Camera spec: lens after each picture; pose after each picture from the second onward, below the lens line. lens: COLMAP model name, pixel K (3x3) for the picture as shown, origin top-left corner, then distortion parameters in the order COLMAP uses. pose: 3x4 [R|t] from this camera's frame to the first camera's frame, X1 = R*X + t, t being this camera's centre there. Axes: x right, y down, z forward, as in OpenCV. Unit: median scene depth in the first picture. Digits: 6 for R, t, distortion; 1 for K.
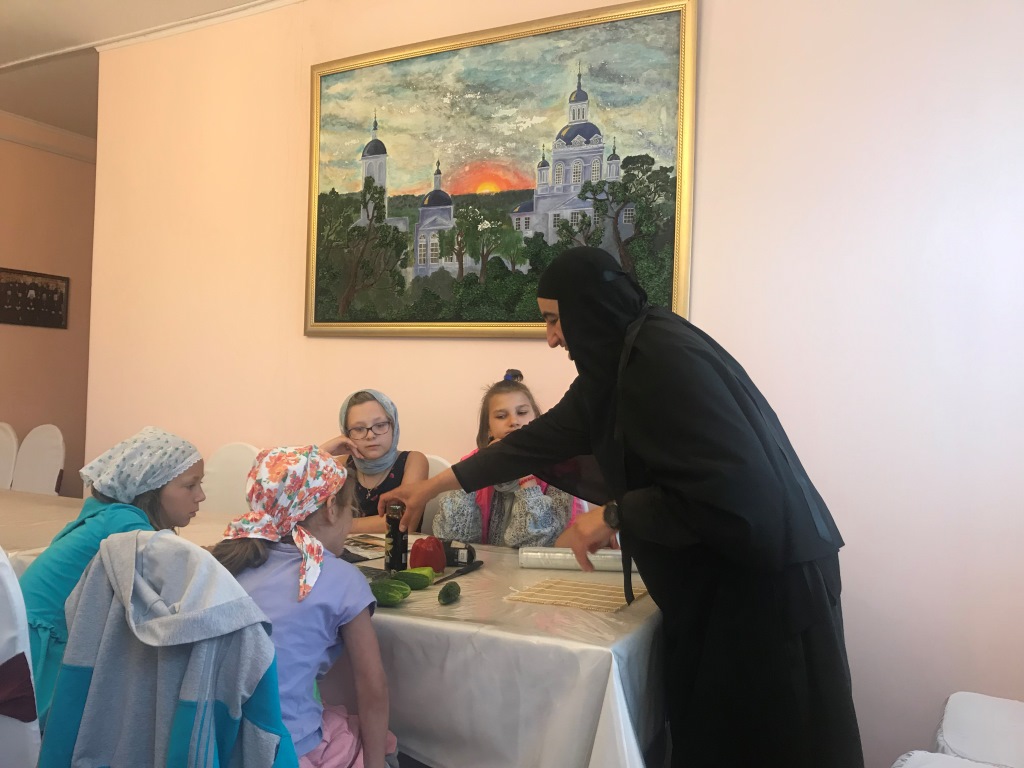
lens RADIAL K [[878.7, 0, 512.0], [0, 878.7, 384.0], [0, 0, 1]] dist [0.066683, -0.132401]
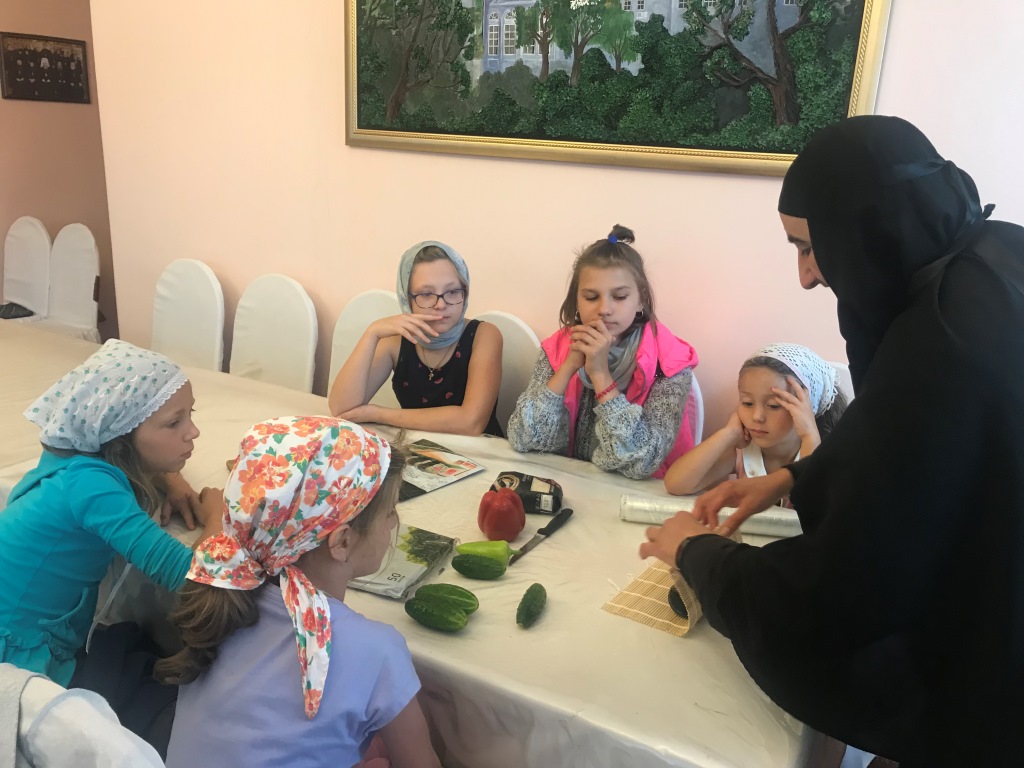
lens RADIAL K [[878.7, 0, 512.0], [0, 878.7, 384.0], [0, 0, 1]] dist [0.066683, -0.132401]
pose [[0.994922, 0.039105, -0.092741, -0.007297], [-0.009814, 0.954736, 0.297293, -0.095720], [0.100169, -0.294874, 0.950271, 0.221576]]
